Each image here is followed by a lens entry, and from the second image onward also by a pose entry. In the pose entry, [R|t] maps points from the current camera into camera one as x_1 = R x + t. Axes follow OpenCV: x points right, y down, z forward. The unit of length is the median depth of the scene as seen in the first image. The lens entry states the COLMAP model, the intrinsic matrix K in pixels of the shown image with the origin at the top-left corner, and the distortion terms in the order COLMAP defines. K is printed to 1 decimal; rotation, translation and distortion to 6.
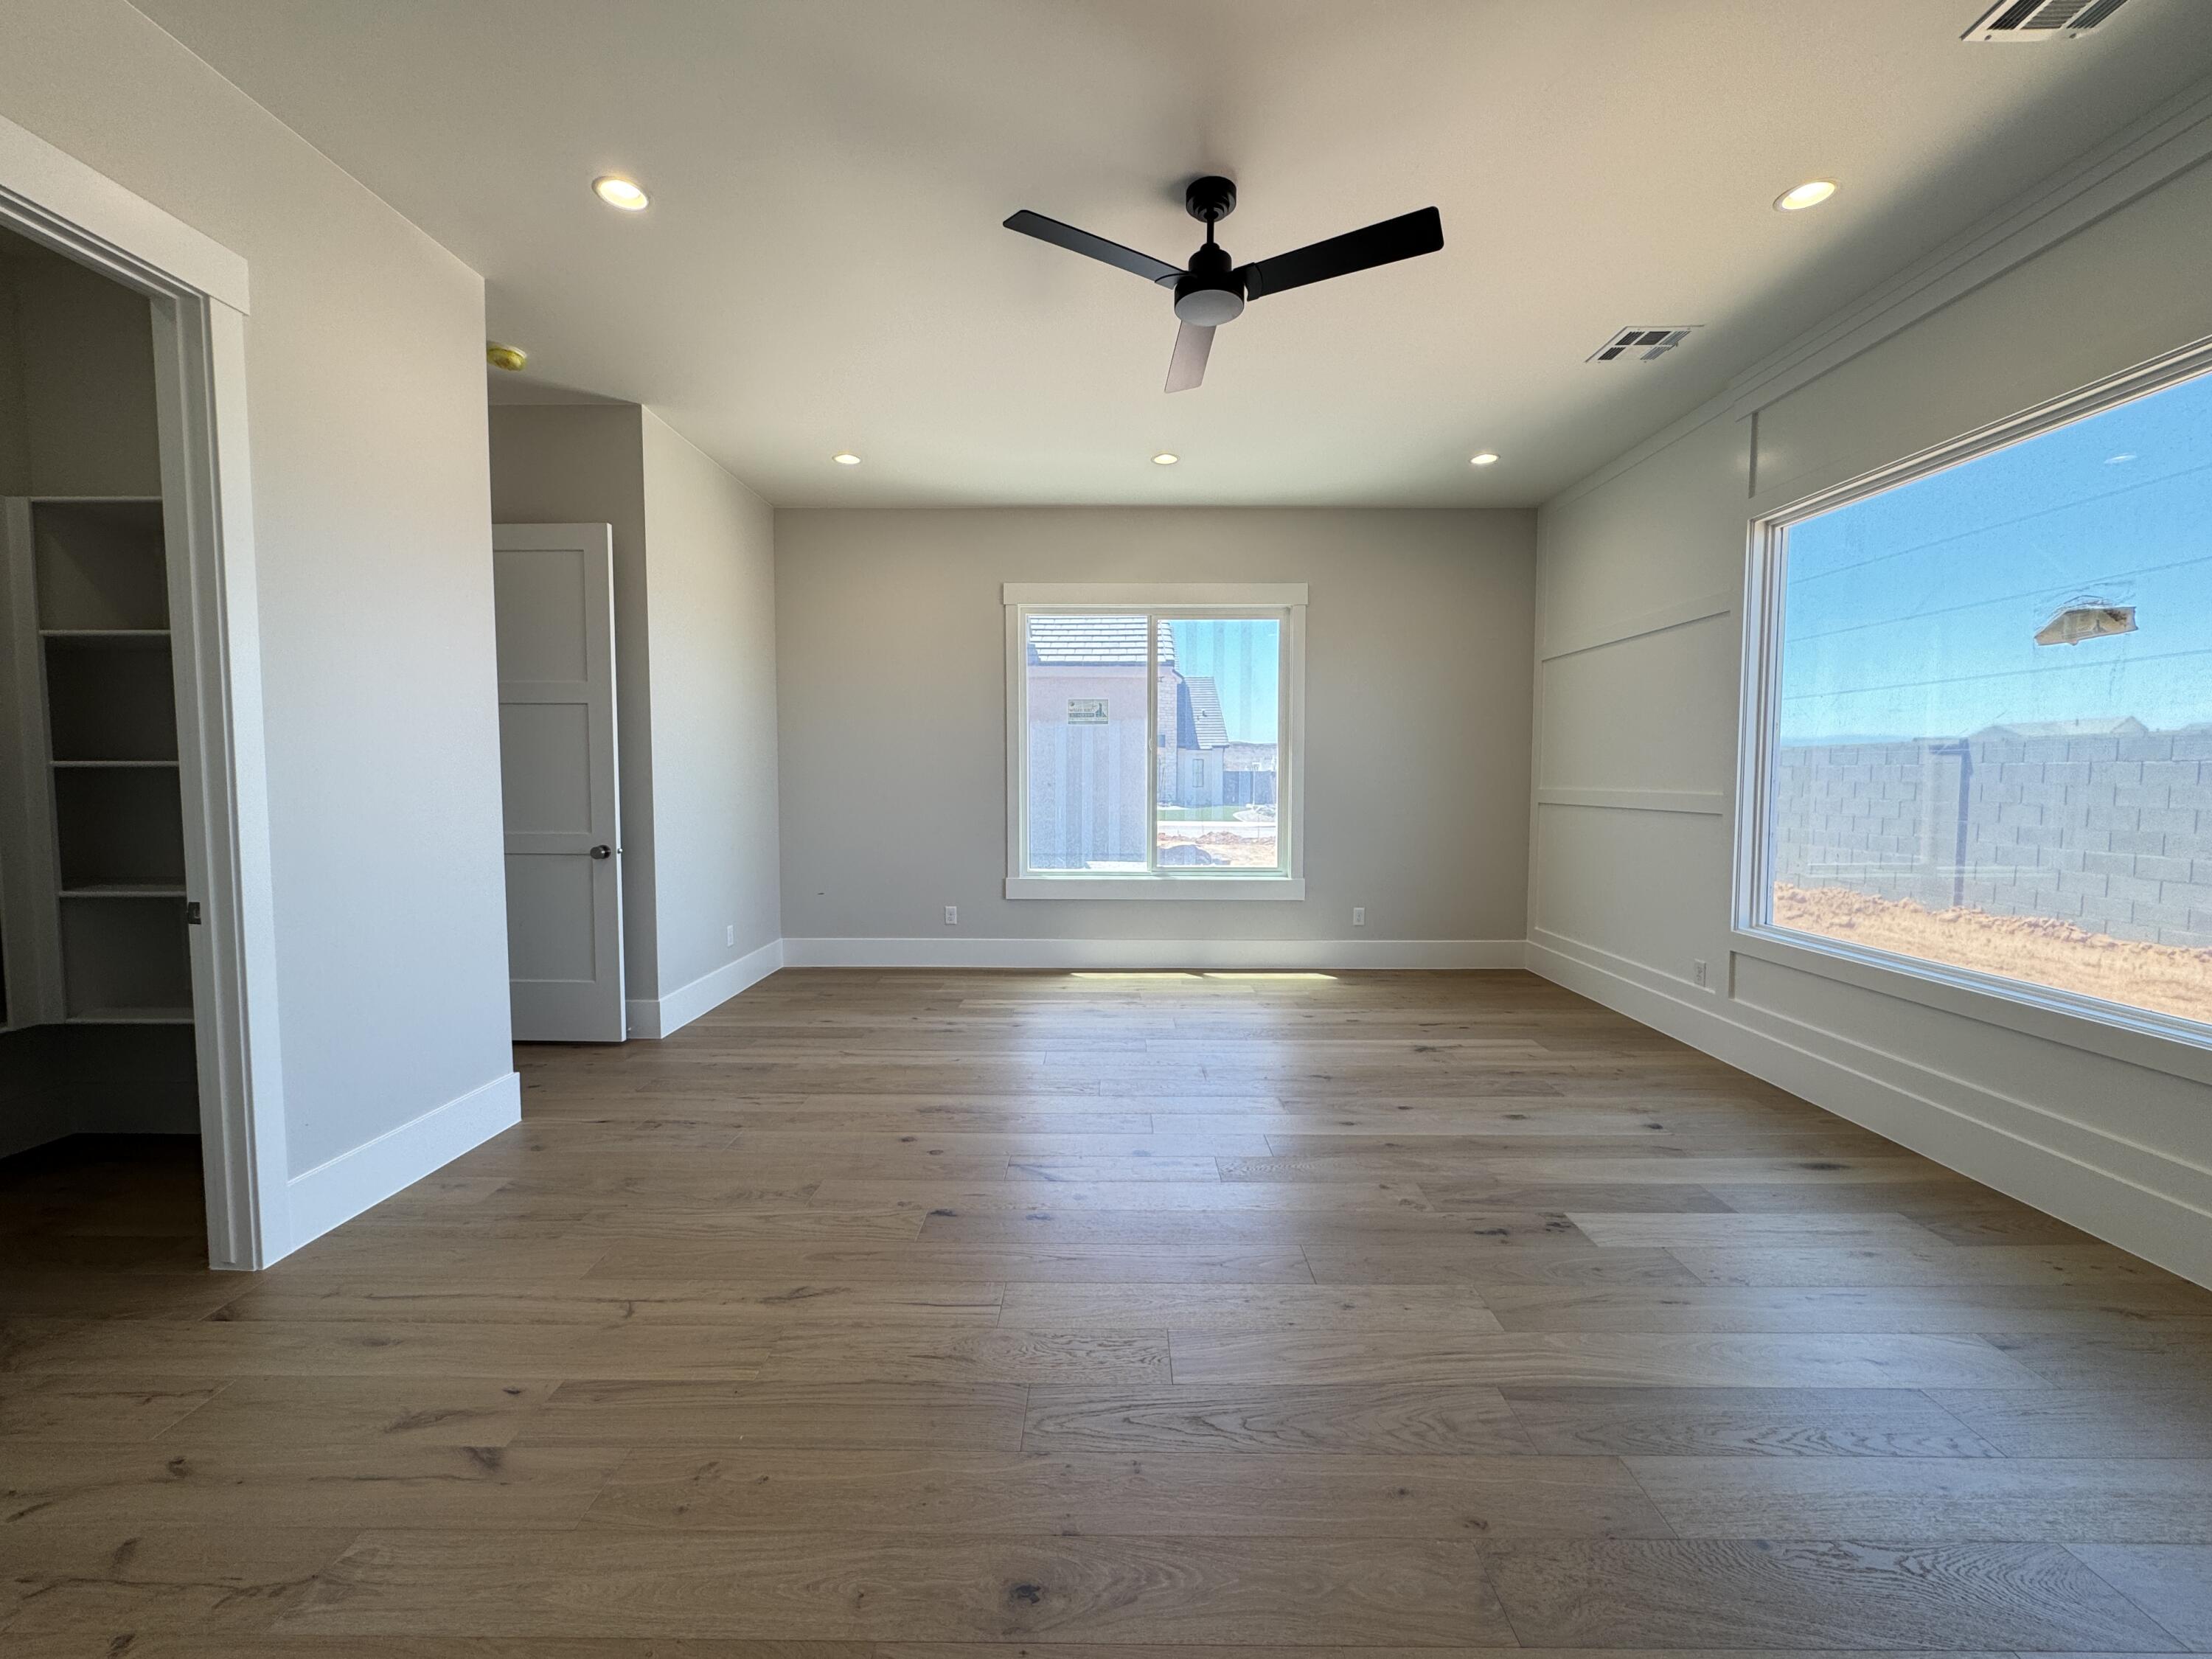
lens RADIAL K [[879.1, 0, 1104.9], [0, 879.1, 824.6], [0, 0, 1]] dist [-0.002160, 0.000021]
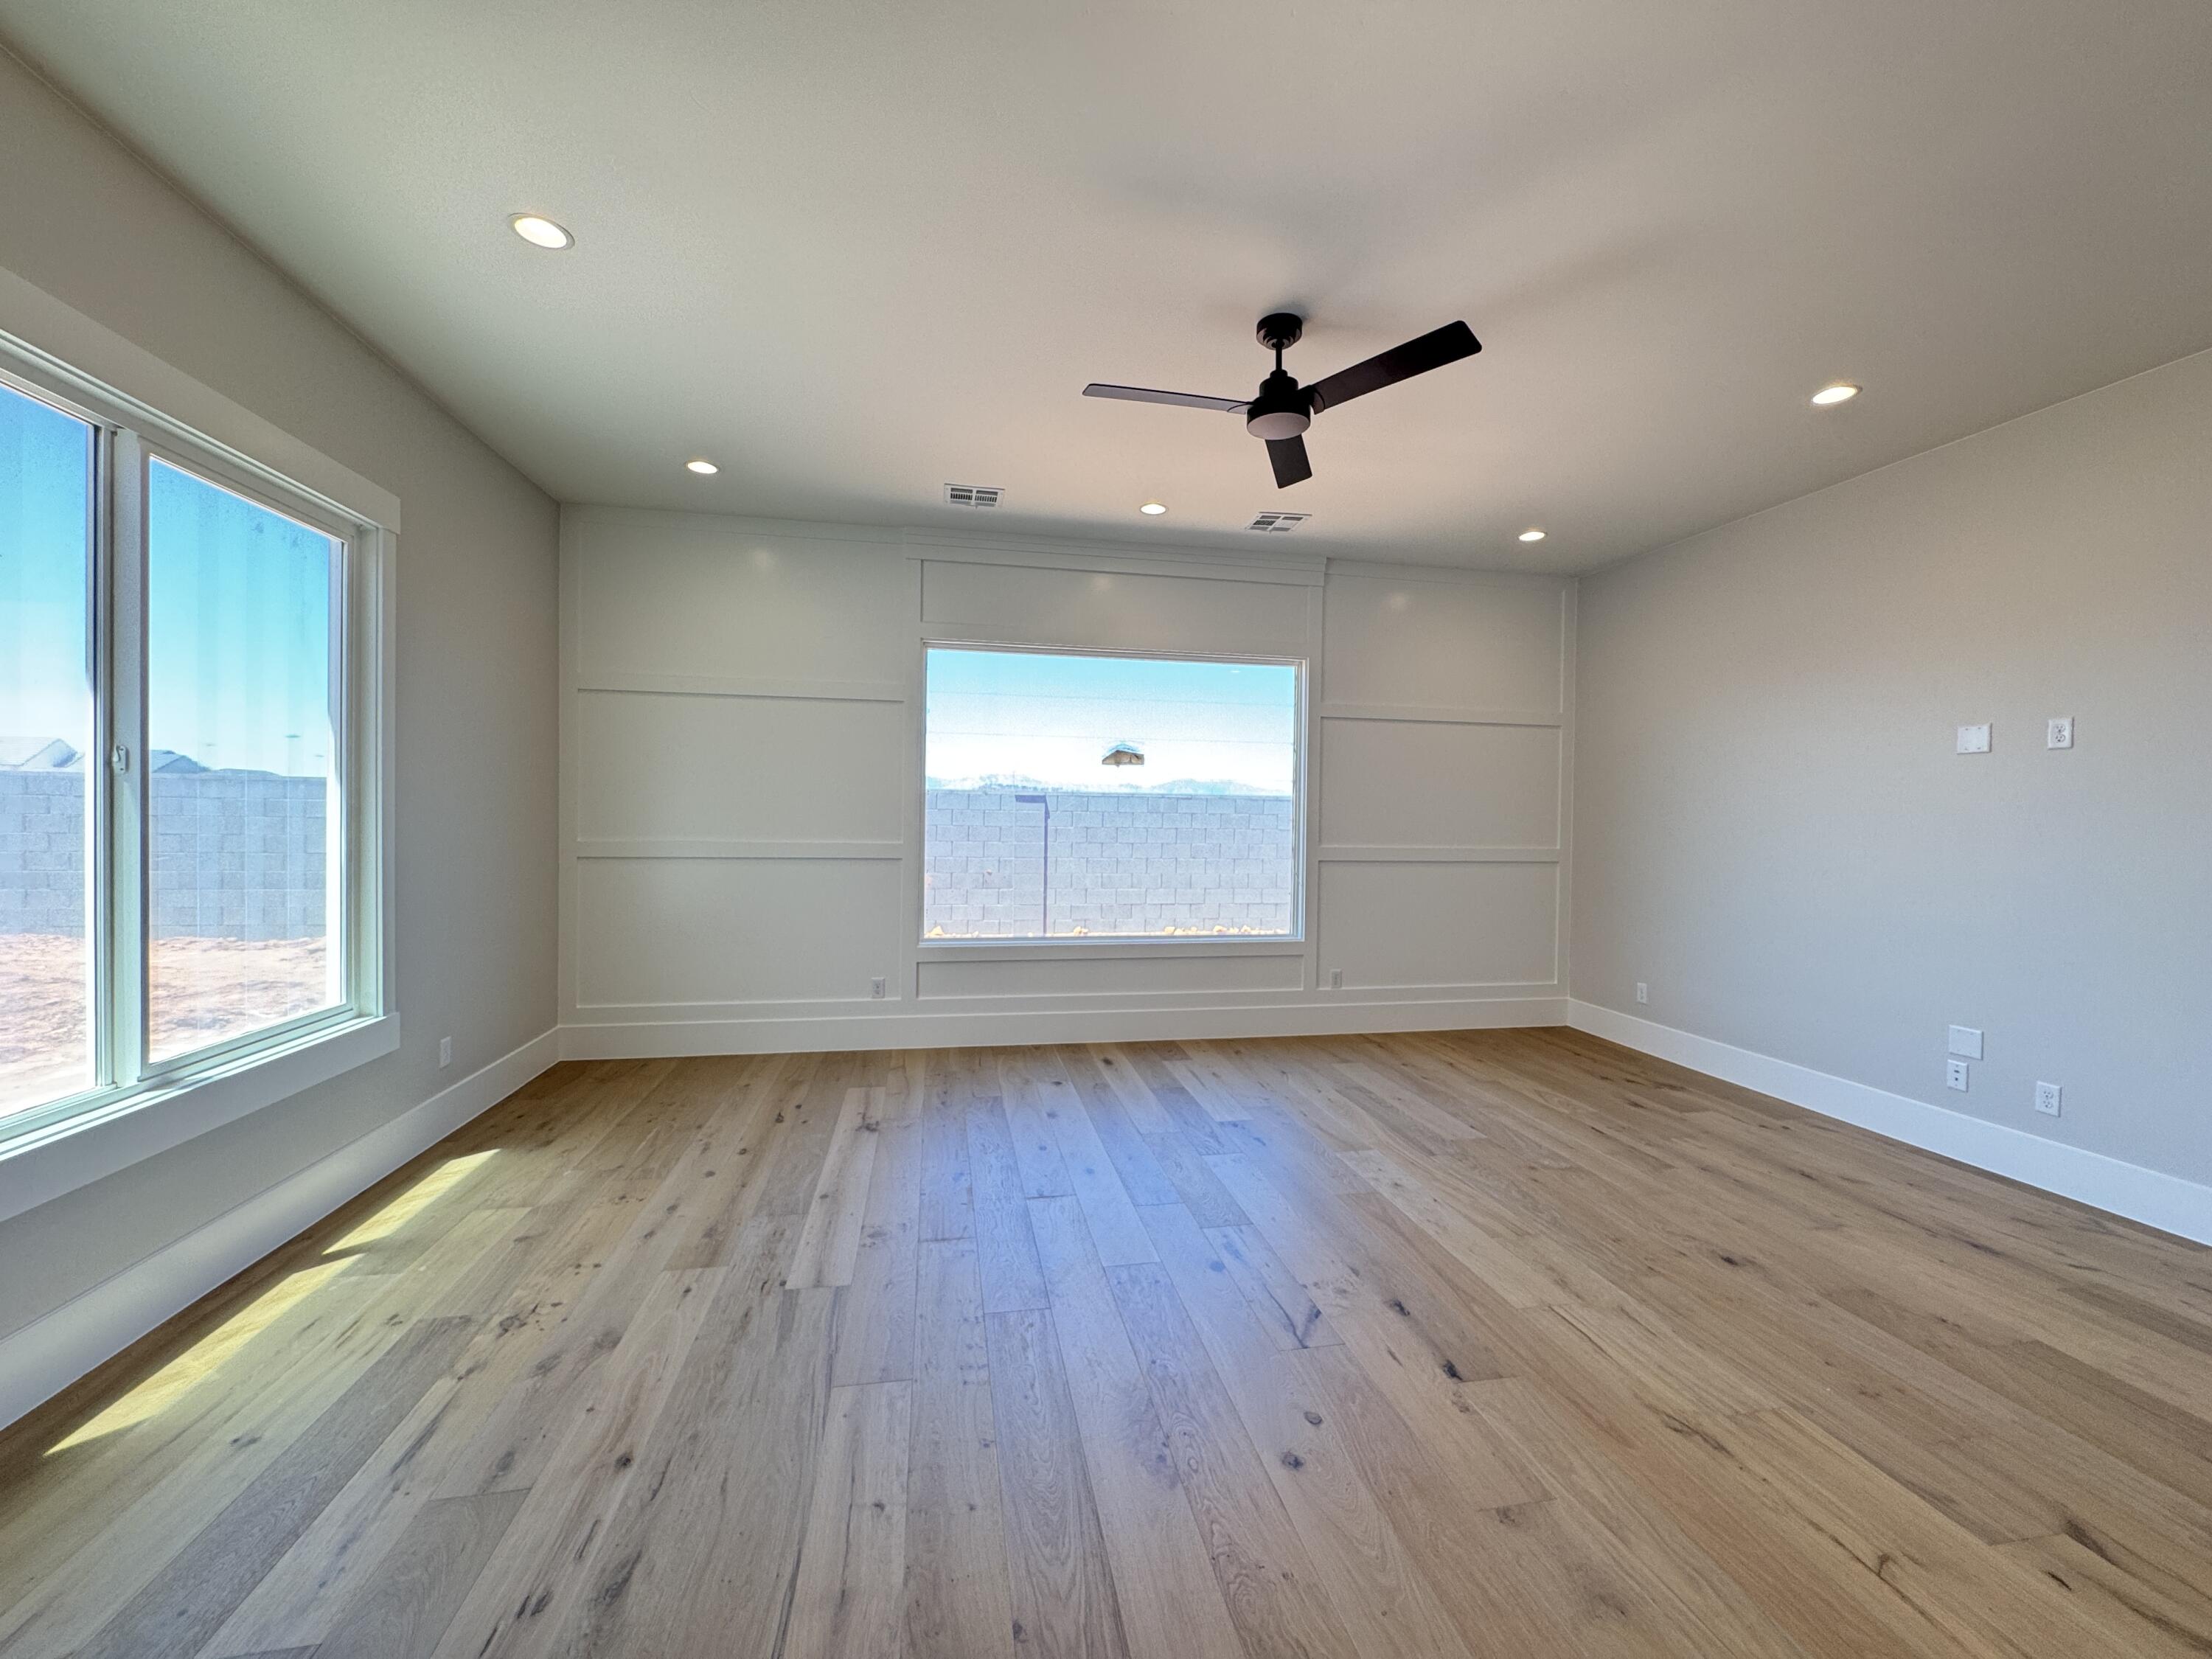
lens RADIAL K [[879.1, 0, 1104.4], [0, 879.1, 829.5], [0, 0, 1]] dist [-0.002160, 0.000021]
pose [[-0.192719, -0.022824, 0.980988, -0.906389], [0.039390, 0.998744, 0.030975, -0.121213], [-0.980463, 0.044611, -0.191578, 1.408264]]
